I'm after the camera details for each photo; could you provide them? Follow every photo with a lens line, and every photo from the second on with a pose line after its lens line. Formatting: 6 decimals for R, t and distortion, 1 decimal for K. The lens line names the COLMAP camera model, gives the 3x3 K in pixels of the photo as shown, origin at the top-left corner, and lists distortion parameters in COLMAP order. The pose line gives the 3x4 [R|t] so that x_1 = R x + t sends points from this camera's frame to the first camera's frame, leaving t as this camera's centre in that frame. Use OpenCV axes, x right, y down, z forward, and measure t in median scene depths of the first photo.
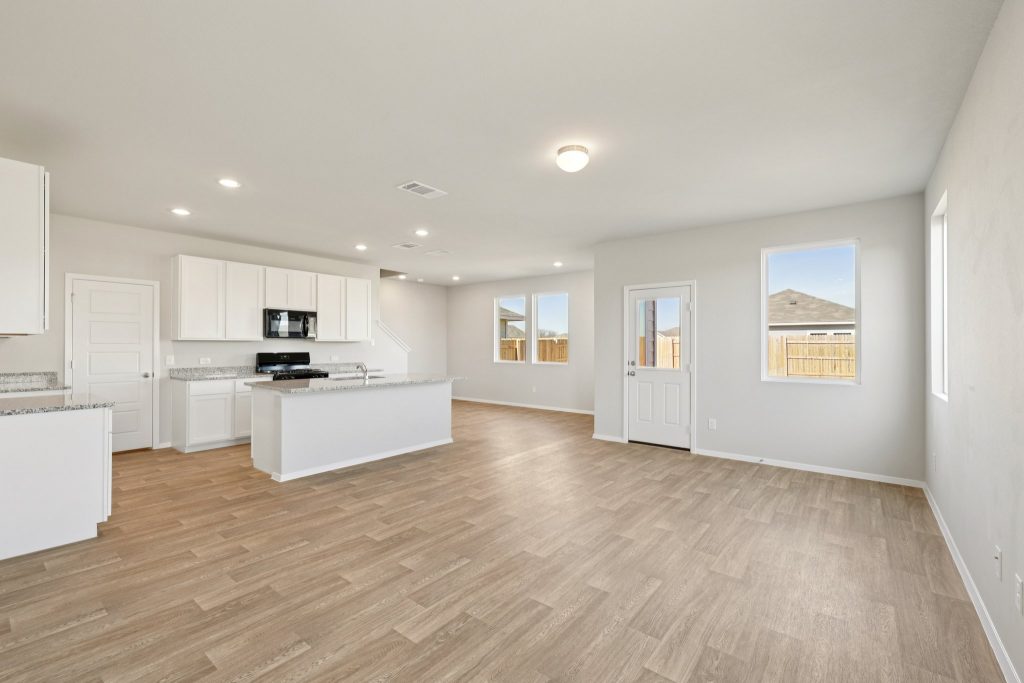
lens RADIAL K [[441.3, 0, 515.4], [0, 441.3, 318.8], [0, 0, 1]] dist [0.001374, -0.000286]
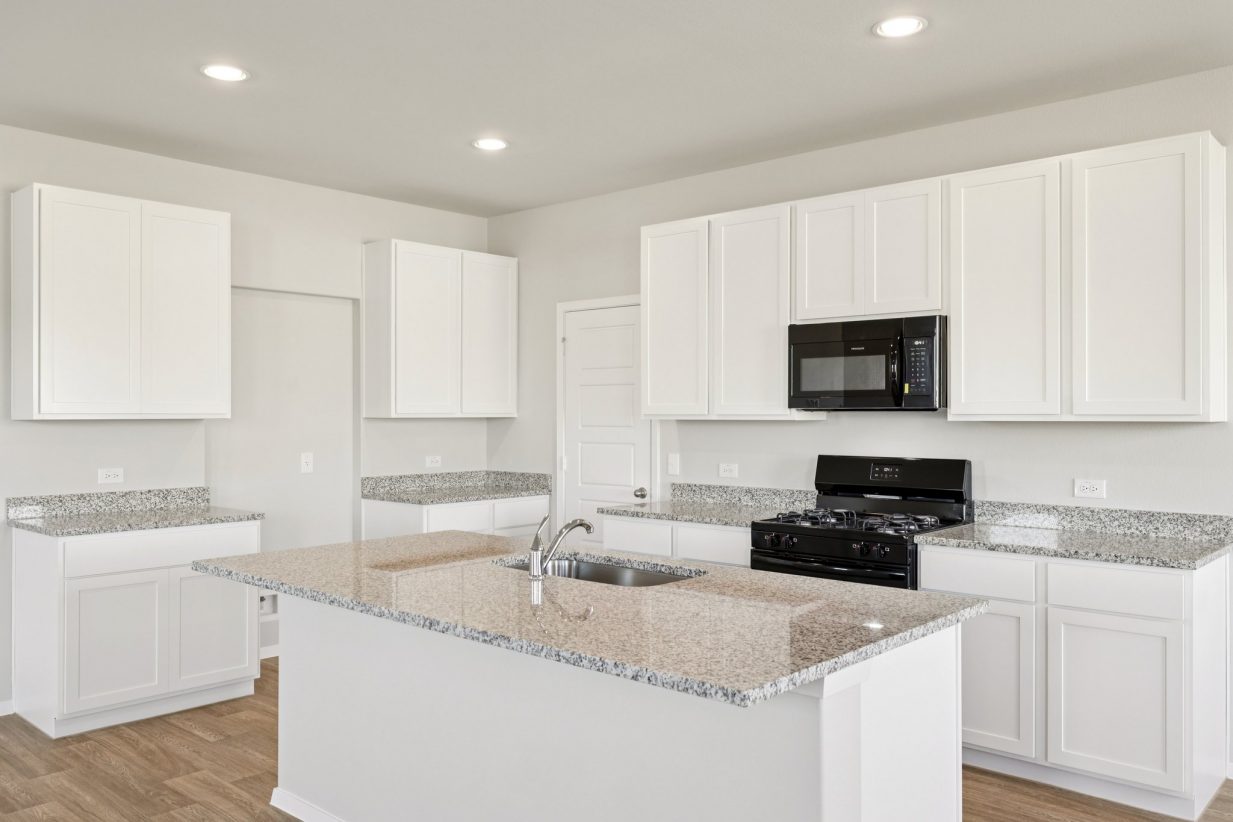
lens RADIAL K [[963.2, 0, 612.2], [0, 963.2, 405.0], [0, 0, 1]] dist [-0.006885, -0.003041]
pose [[-0.067721, -0.012311, -0.997628, 0.051593], [0.060162, 0.998054, -0.016400, 0.012390], [0.995889, -0.061130, -0.066848, 0.271753]]
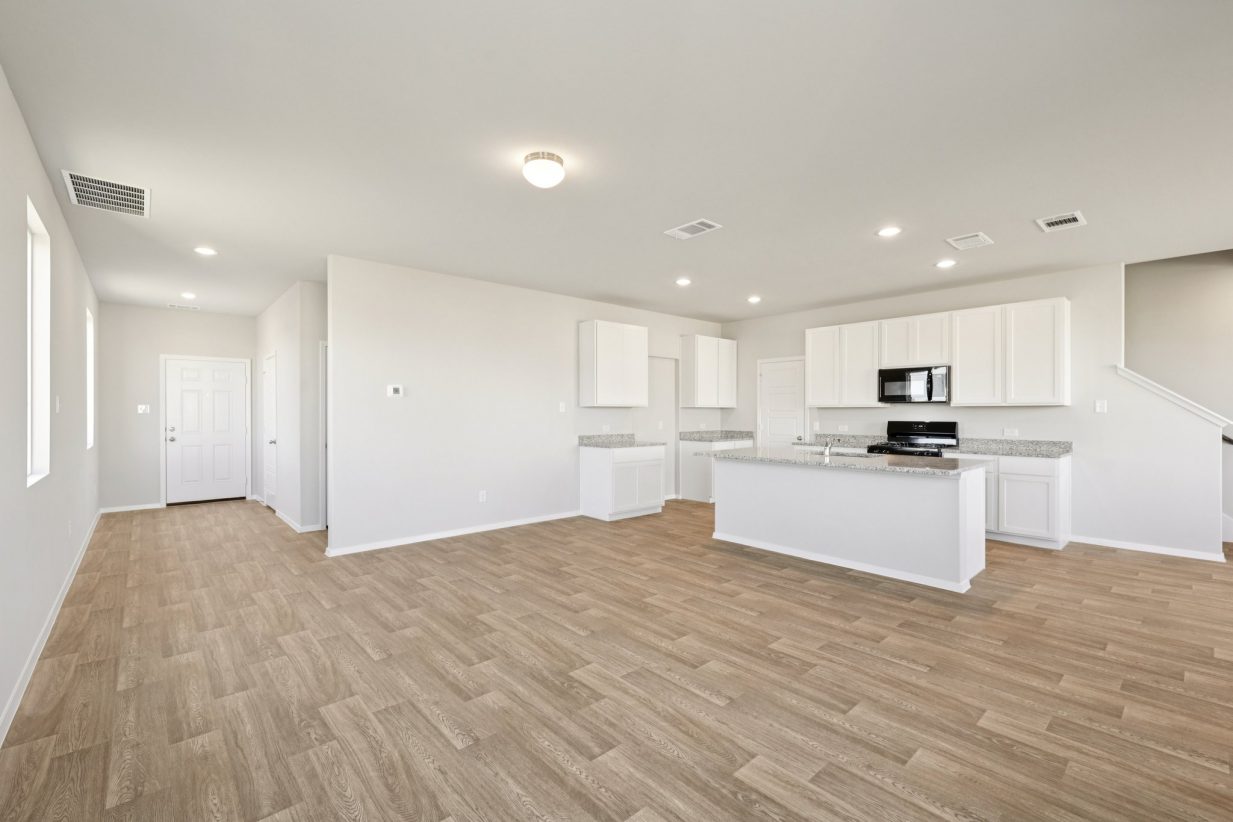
lens RADIAL K [[527.8, 0, 616.5], [0, 527.8, 411.0], [0, 0, 1]] dist [-0.000913, 0.000134]
pose [[-0.172783, -0.004782, -0.984948, 0.156874], [0.058978, 0.998144, -0.015192, 0.012749], [0.983193, -0.060715, -0.172180, 0.200379]]
